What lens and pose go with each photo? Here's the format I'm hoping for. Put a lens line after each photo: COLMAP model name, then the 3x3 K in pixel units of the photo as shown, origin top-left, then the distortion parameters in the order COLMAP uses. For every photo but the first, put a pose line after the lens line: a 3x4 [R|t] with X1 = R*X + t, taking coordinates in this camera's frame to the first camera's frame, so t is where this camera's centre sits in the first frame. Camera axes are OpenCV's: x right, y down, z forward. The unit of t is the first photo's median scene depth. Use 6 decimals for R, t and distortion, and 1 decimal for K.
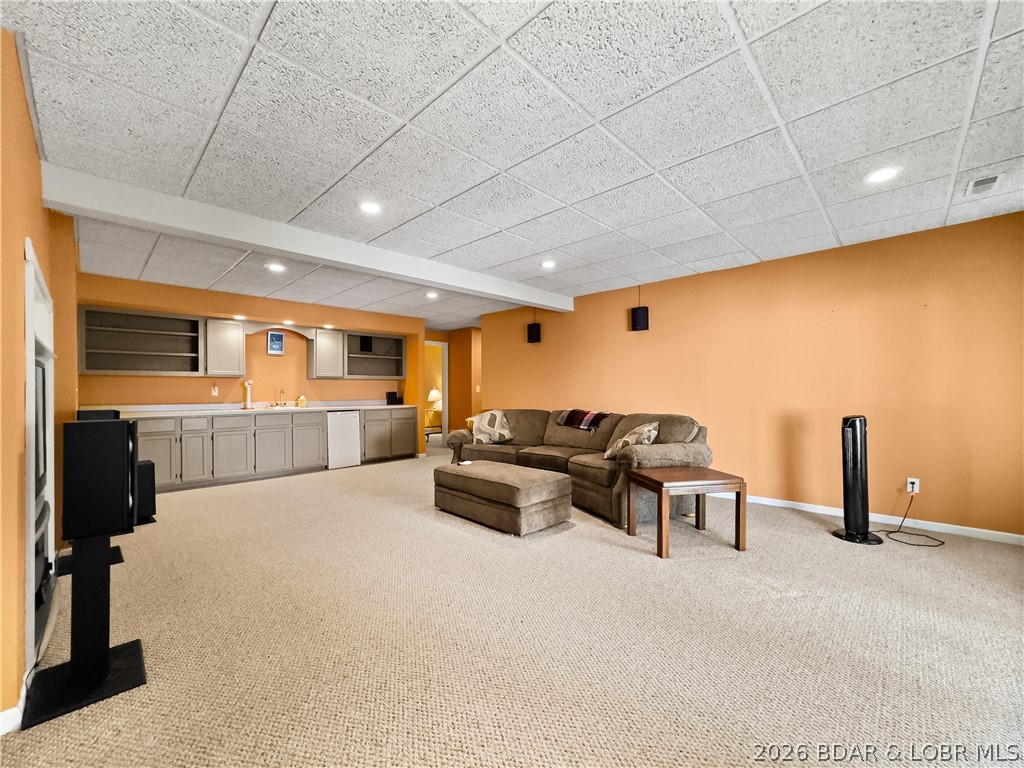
lens RADIAL K [[417.0, 0, 512.5], [0, 417.0, 393.8], [0, 0, 1]] dist [-0.004940, 0.002386]
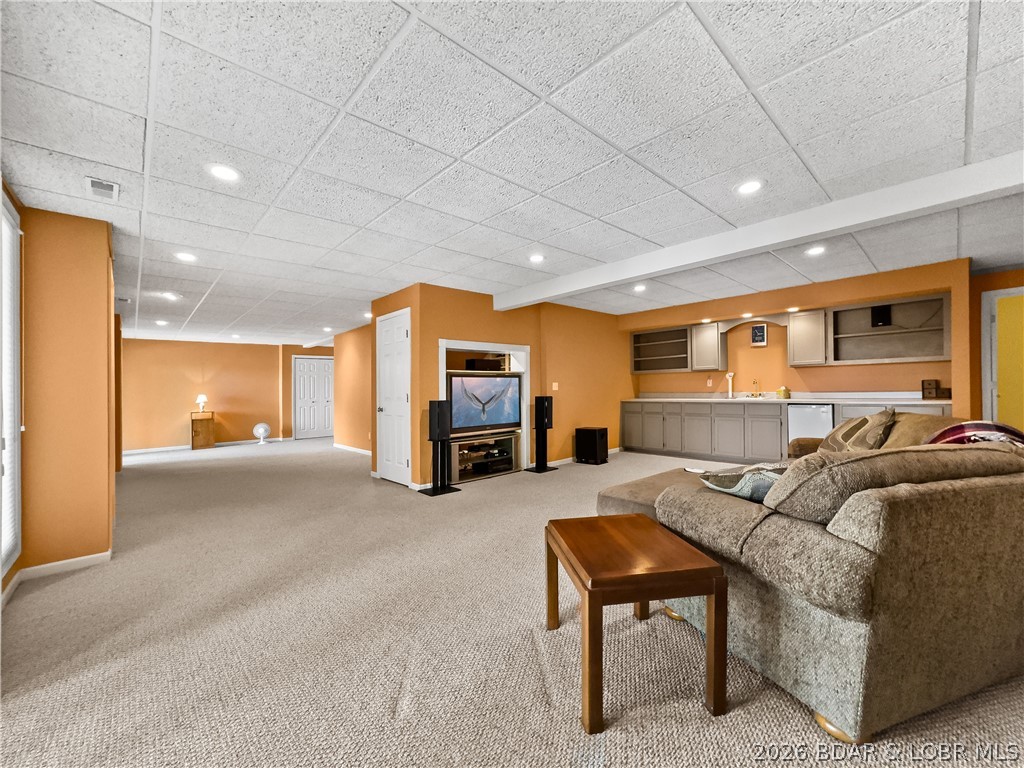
lens RADIAL K [[417.0, 0, 512.7], [0, 417.0, 382.1], [0, 0, 1]] dist [-0.004940, 0.002386]
pose [[-0.049435, -0.002879, -0.998773, 0.529376], [0.014901, 0.999882, -0.003620, -0.011970], [0.998666, -0.015062, -0.049386, 0.481193]]
